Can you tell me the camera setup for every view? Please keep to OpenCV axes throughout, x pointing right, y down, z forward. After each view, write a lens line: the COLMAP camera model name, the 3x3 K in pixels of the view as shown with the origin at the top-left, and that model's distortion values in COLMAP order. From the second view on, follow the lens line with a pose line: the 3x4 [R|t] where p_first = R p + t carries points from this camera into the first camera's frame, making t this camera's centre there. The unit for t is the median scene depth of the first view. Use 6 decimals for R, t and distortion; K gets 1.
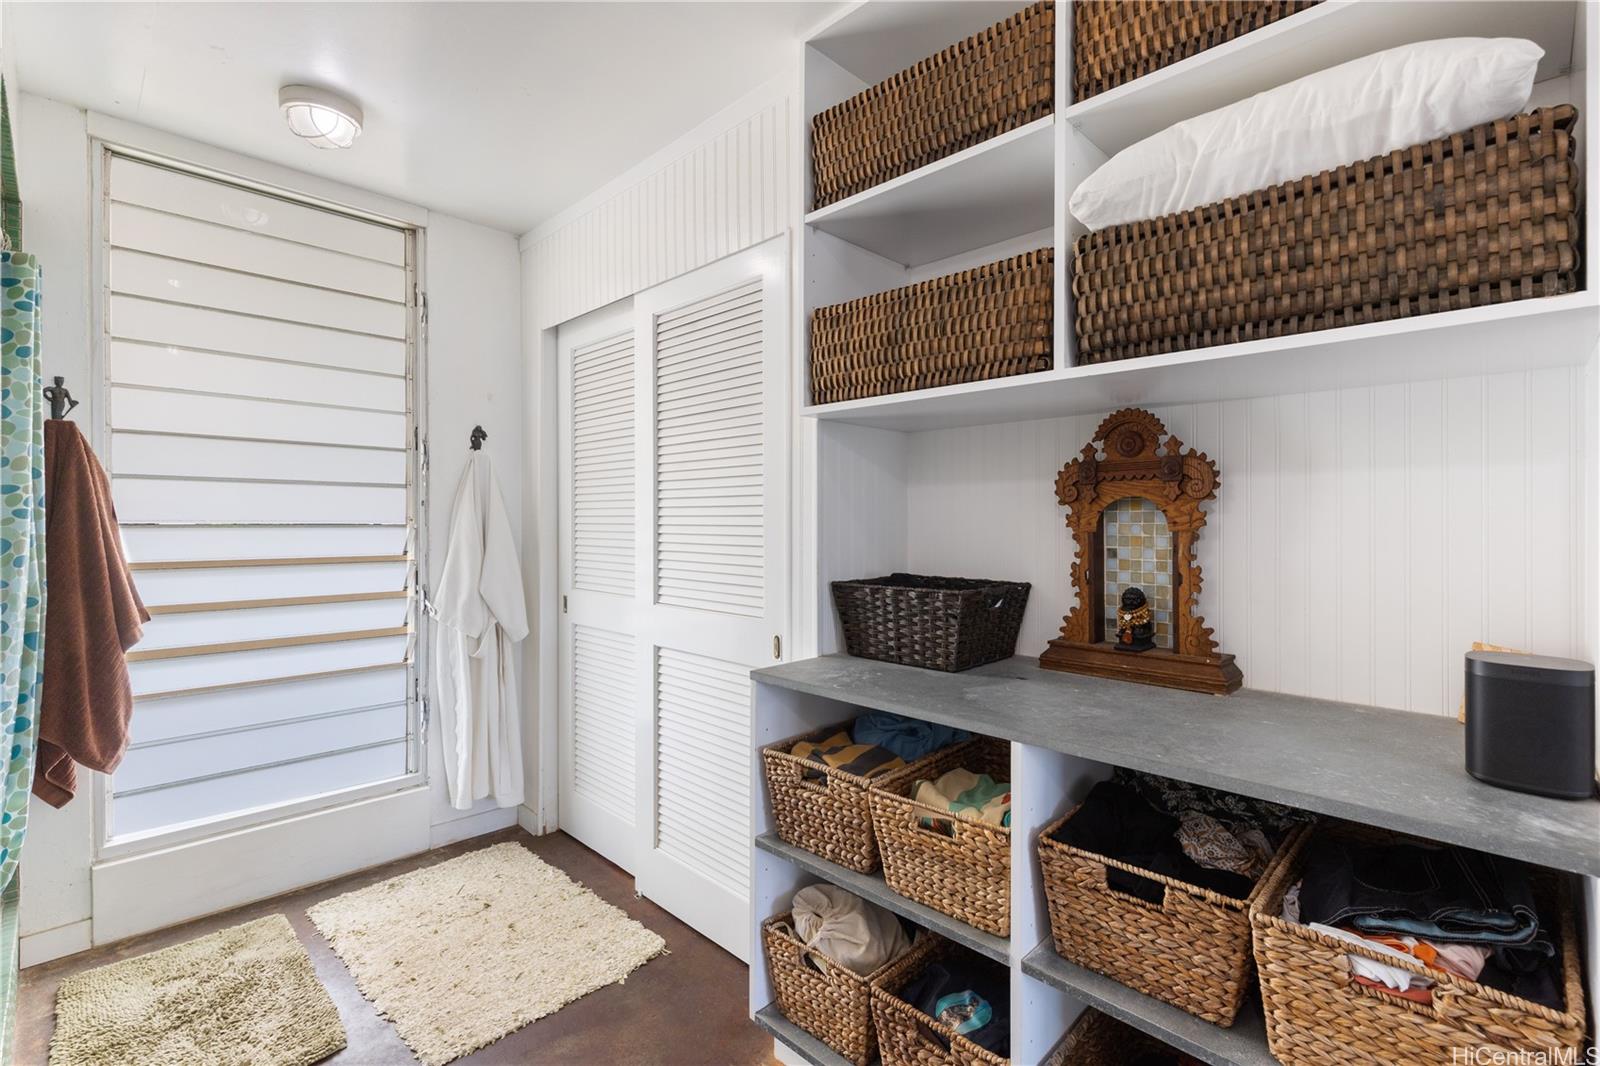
lens RADIAL K [[720.9, 0, 806.4], [0, 720.9, 519.6], [0, 0, 1]] dist [0.009364, -0.002327]
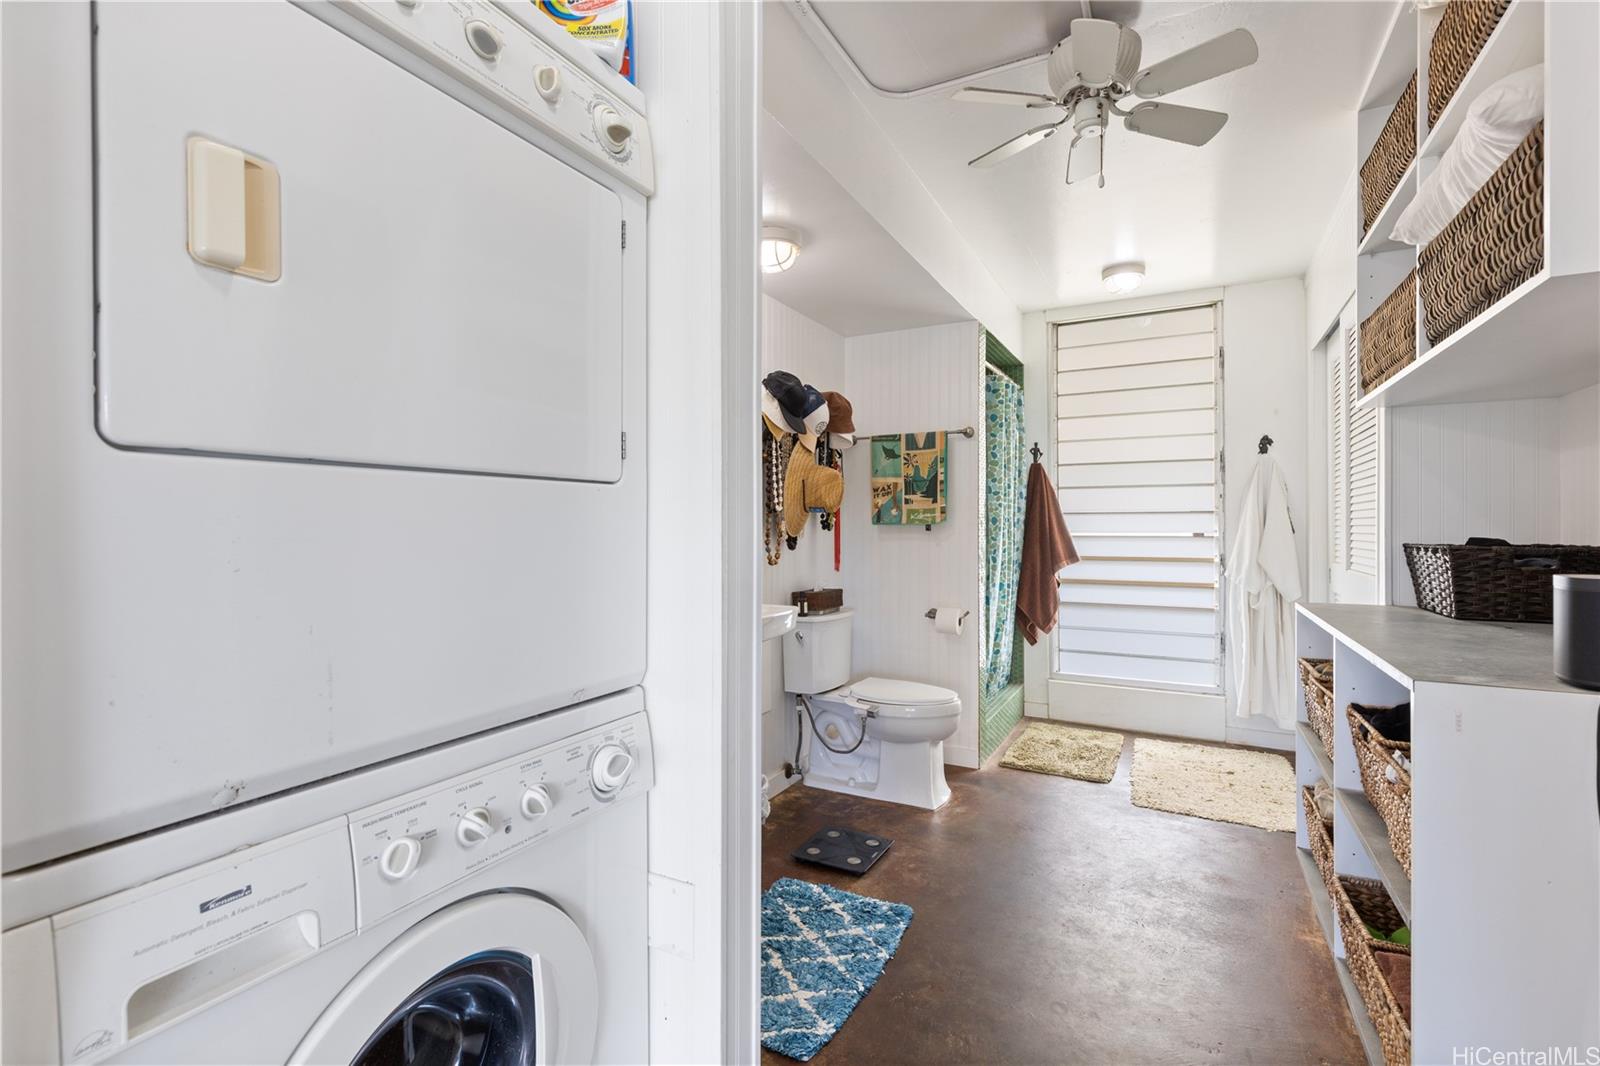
lens RADIAL K [[720.9, 0, 807.8], [0, 720.9, 531.2], [0, 0, 1]] dist [0.009364, -0.002327]
pose [[0.284287, 0.001402, -0.958738, 0.664540], [0.001923, 0.999996, 0.002032, 0.046529], [0.958737, -0.002421, 0.284283, -0.197203]]
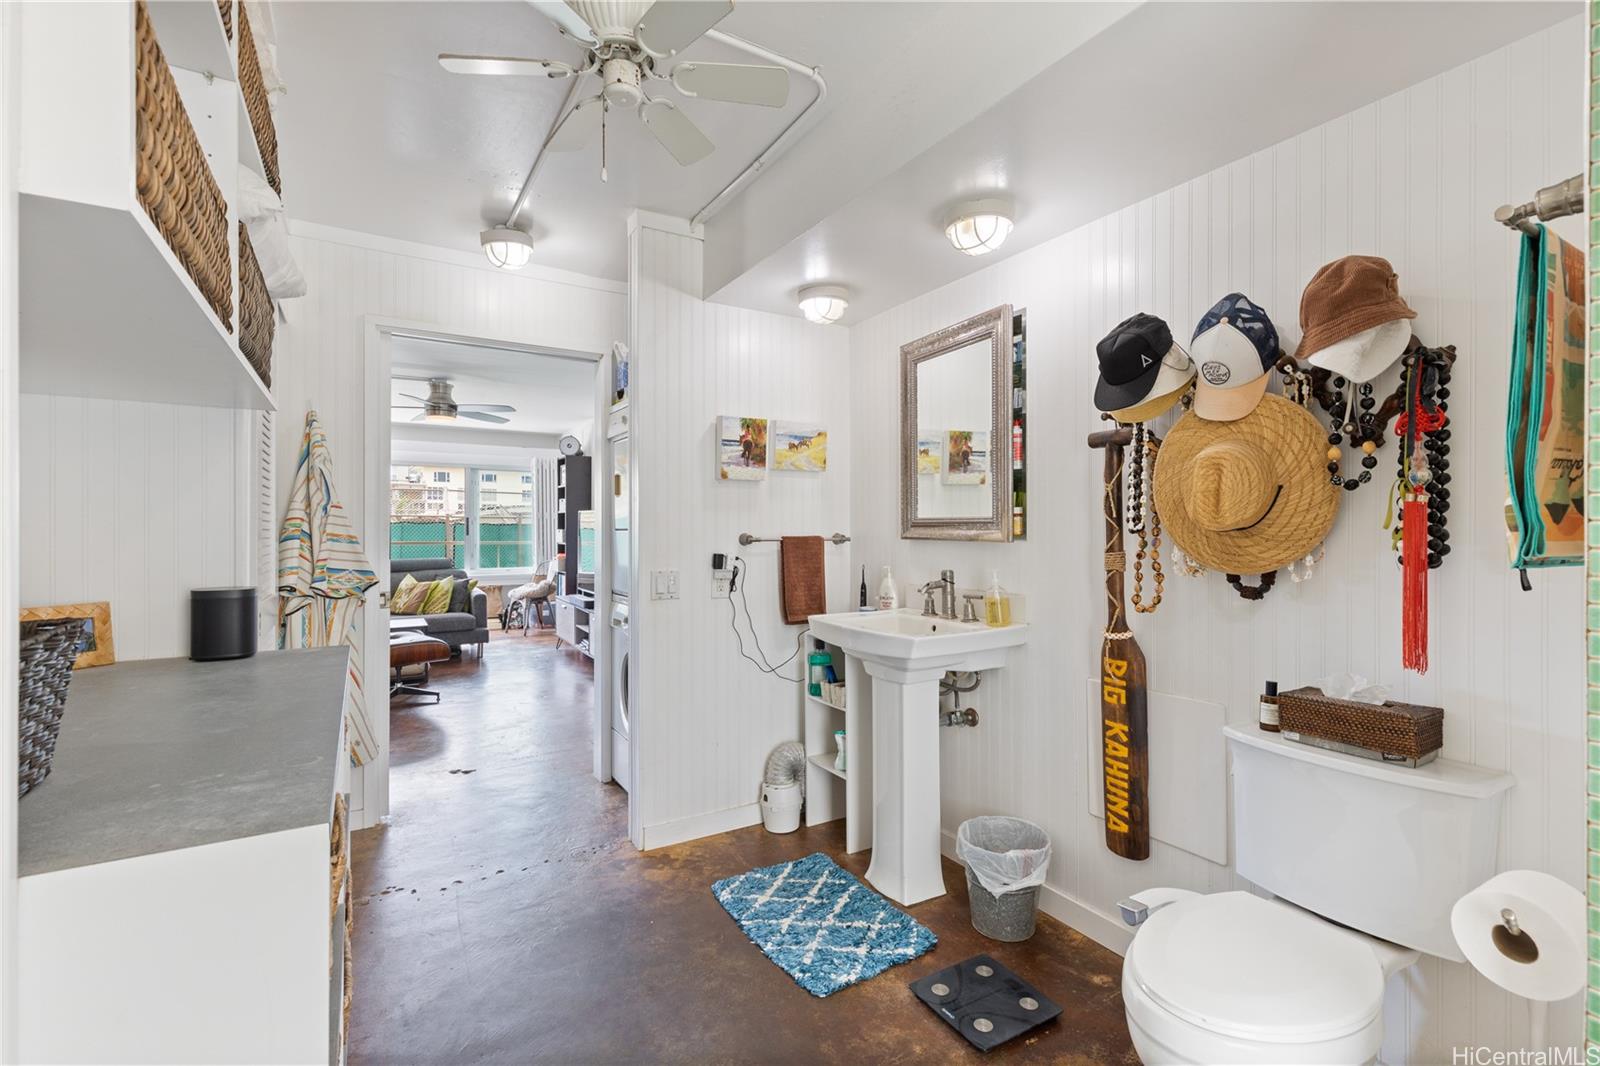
lens RADIAL K [[720.9, 0, 811.5], [0, 720.9, 533.0], [0, 0, 1]] dist [0.009364, -0.002327]
pose [[-0.969423, -0.005397, 0.245336, -0.337692], [-0.004036, 0.999974, 0.006050, 0.013797], [-0.245362, 0.004875, -0.969419, 0.936332]]
